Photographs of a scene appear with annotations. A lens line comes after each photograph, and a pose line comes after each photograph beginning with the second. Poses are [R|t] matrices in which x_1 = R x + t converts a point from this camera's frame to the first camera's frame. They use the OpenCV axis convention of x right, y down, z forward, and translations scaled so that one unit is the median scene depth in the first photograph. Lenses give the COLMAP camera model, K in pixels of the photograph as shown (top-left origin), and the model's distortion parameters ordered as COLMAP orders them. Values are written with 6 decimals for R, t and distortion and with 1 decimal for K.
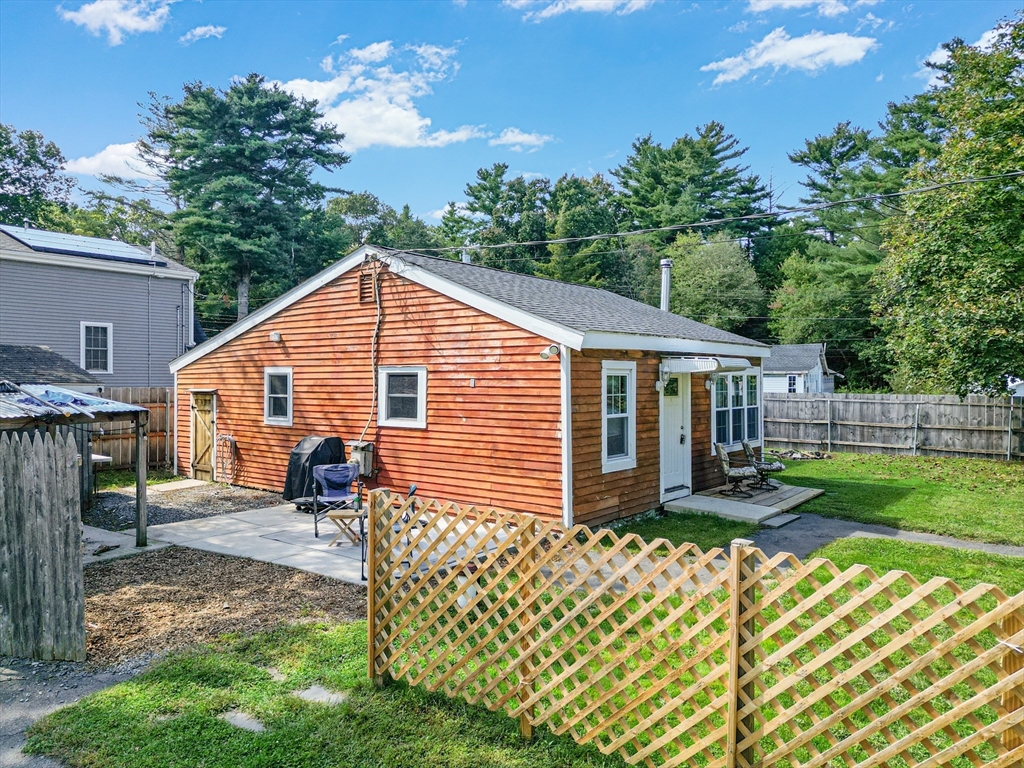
lens RADIAL K [[719.9, 0, 512.3], [0, 719.9, 378.9], [0, 0, 1]] dist [0.067280, -0.054614]
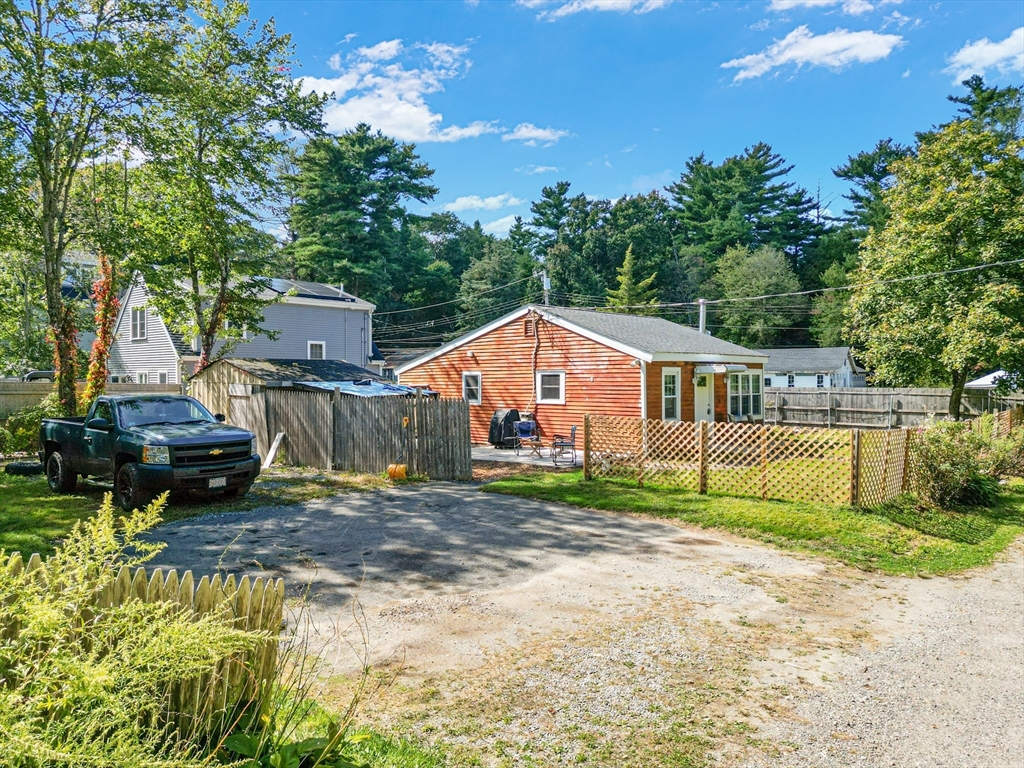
lens RADIAL K [[719.9, 0, 510.8], [0, 719.9, 380.1], [0, 0, 1]] dist [0.067280, -0.054614]
pose [[0.997075, -0.004220, -0.076315, -0.025191], [0.004331, 0.999990, 0.001290, 0.000800], [0.076308, -0.001617, 0.997083, -0.183083]]
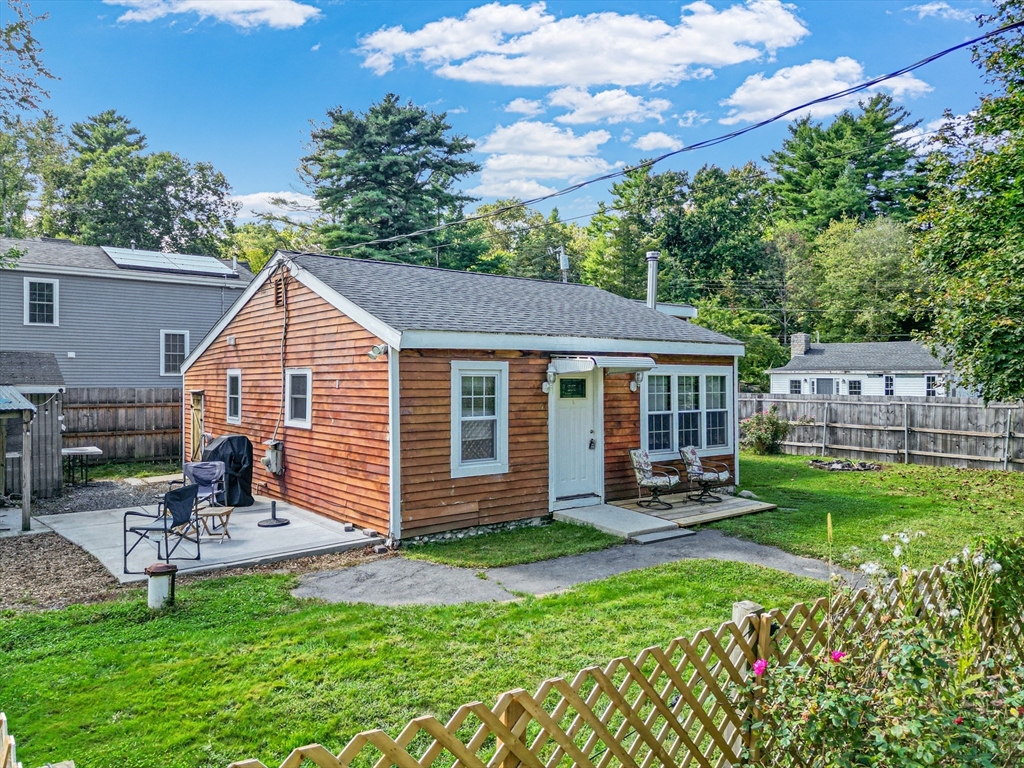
lens RADIAL K [[719.9, 0, 515.0], [0, 719.9, 380.8], [0, 0, 1]] dist [0.067280, -0.054614]
pose [[0.970336, -0.001247, -0.241756, 0.086877], [0.001520, 0.999998, 0.000942, 0.000105], [0.241754, -0.001282, 0.970337, 0.017307]]
